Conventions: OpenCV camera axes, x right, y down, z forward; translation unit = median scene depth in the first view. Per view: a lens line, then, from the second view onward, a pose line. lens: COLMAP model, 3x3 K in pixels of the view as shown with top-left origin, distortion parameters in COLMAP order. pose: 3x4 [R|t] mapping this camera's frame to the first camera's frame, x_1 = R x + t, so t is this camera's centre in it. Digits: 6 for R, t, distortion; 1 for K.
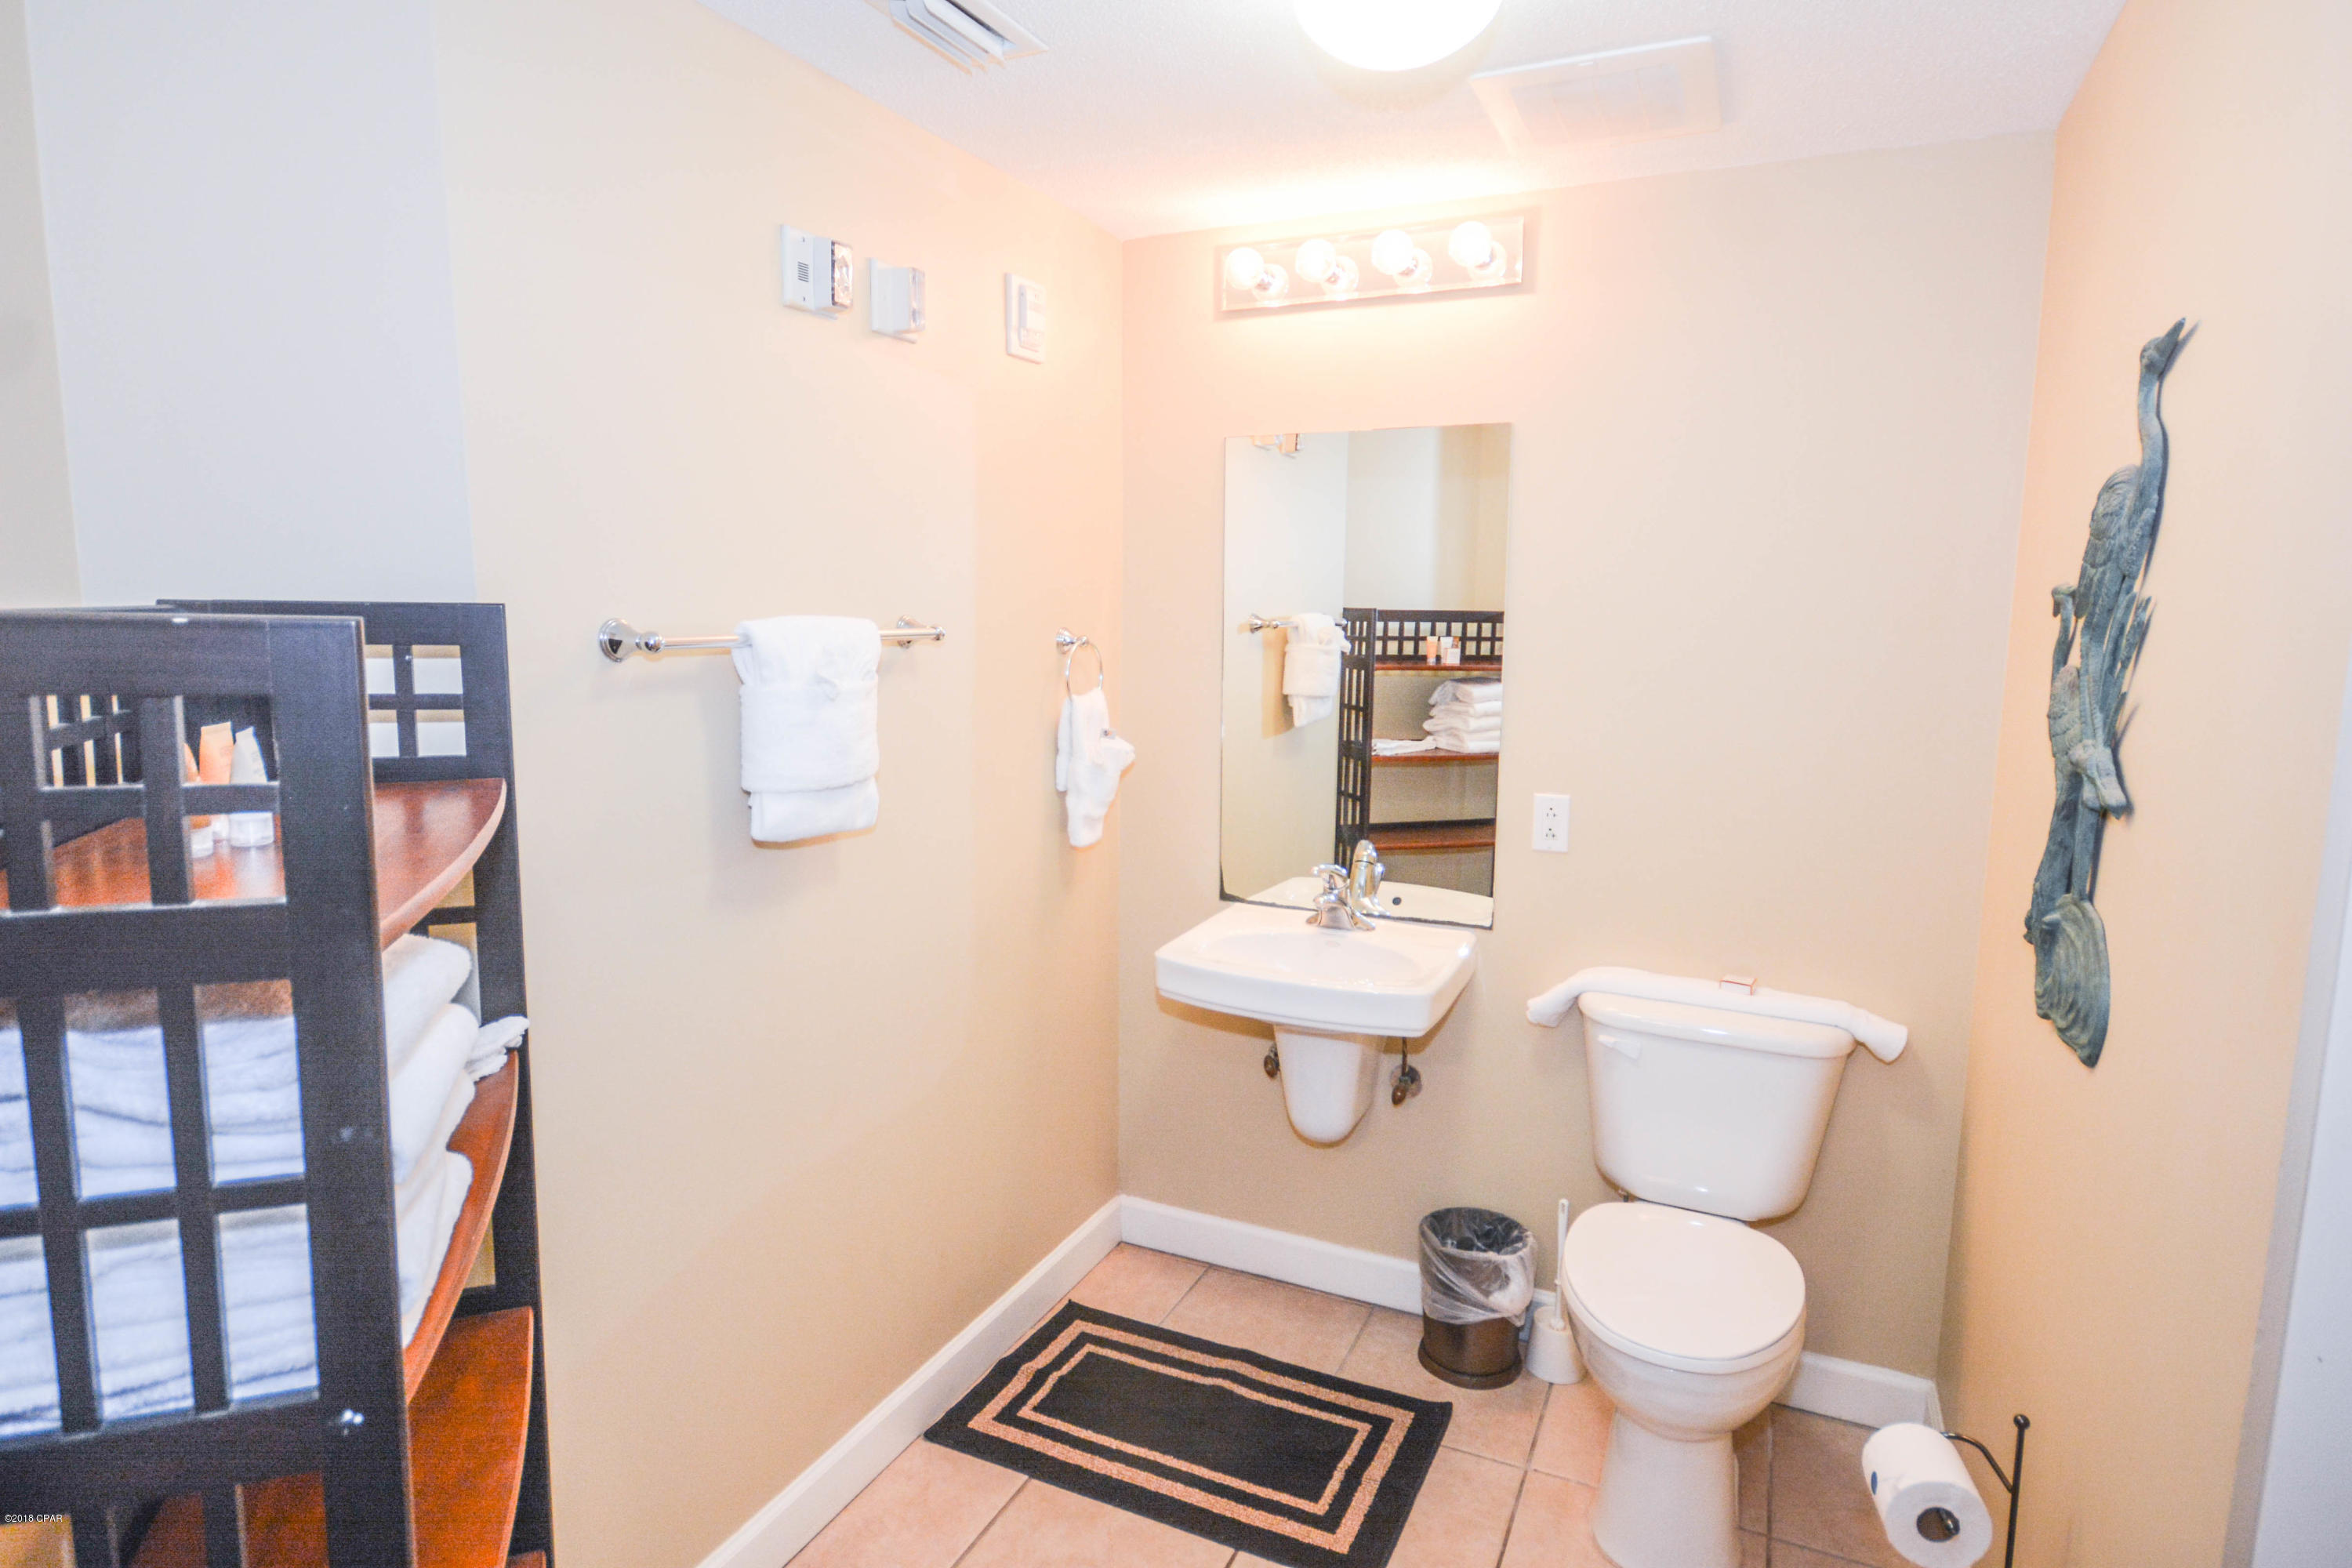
lens RADIAL K [[1340.4, 0, 1176.0], [0, 1340.4, 784.0], [0, 0, 1]] dist [-0.003895, 0.018374]
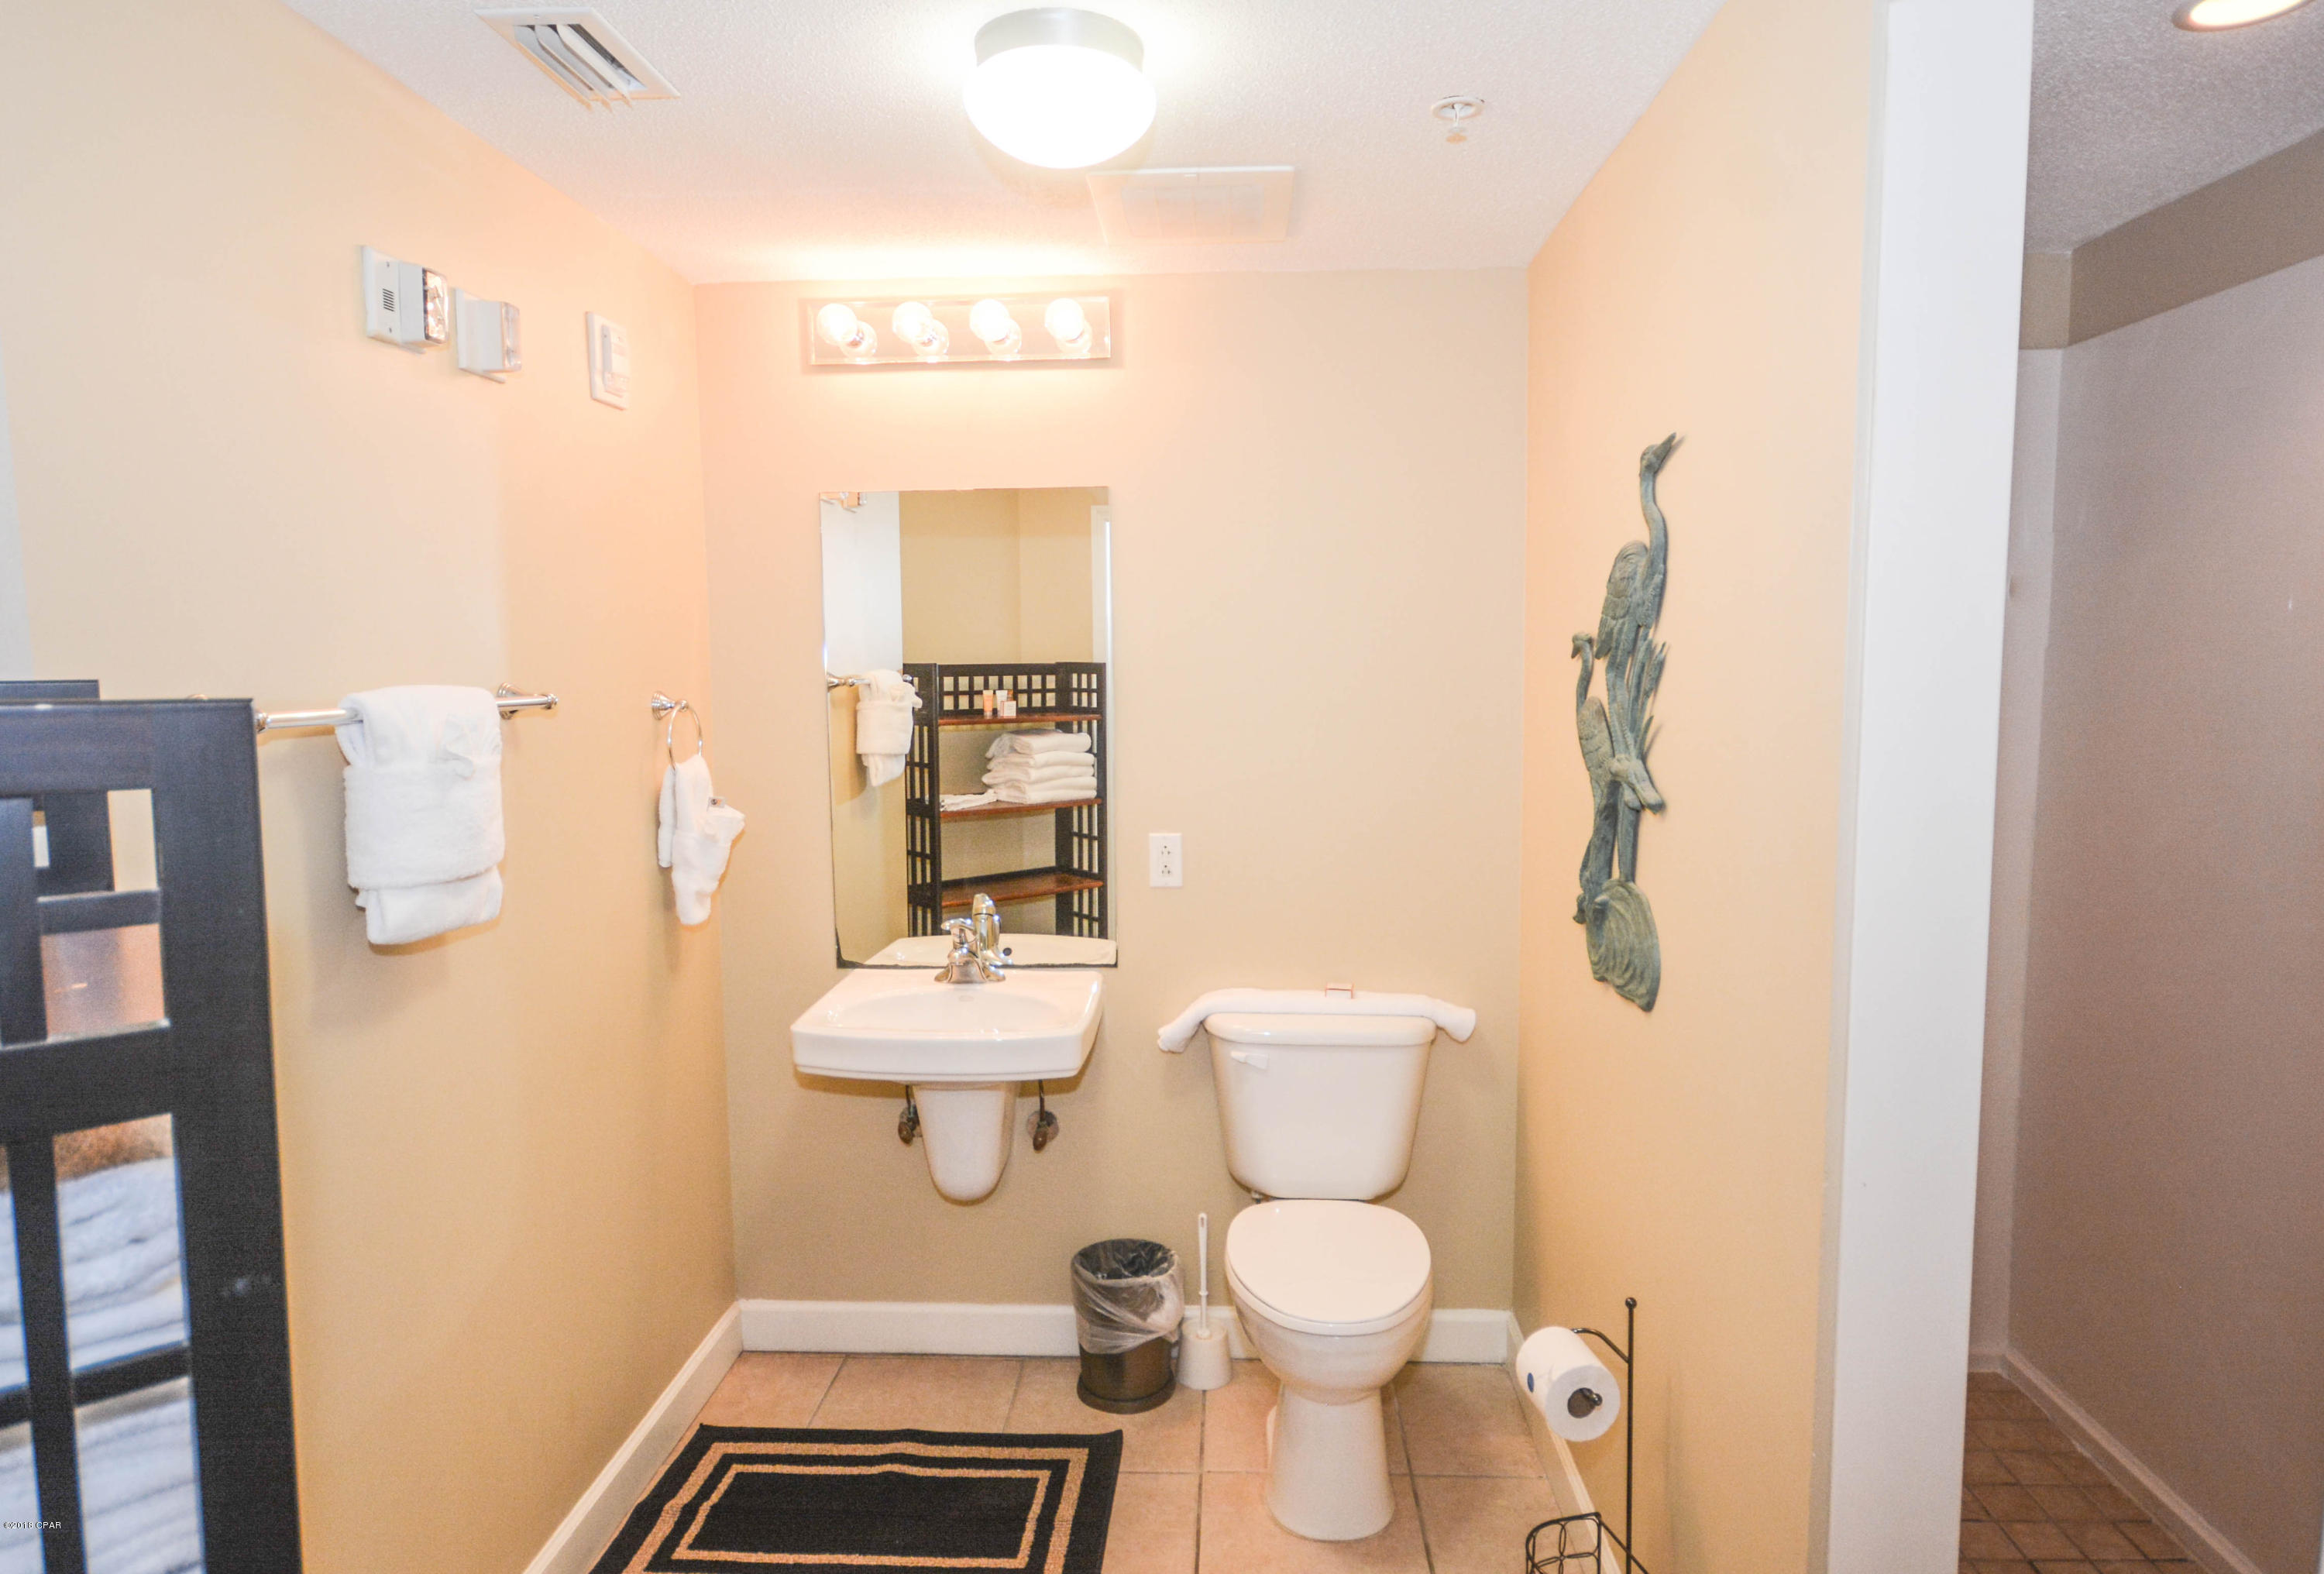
lens RADIAL K [[1386.2, 0, 1209.7], [0, 1386.2, 783.9], [0, 0, 1]] dist [0.003747, 0.001323]
pose [[0.918027, -0.055700, 0.392587, -0.124199], [0.072389, 0.996988, -0.027824, 0.001928], [-0.389855, 0.053963, 0.919294, -0.031940]]
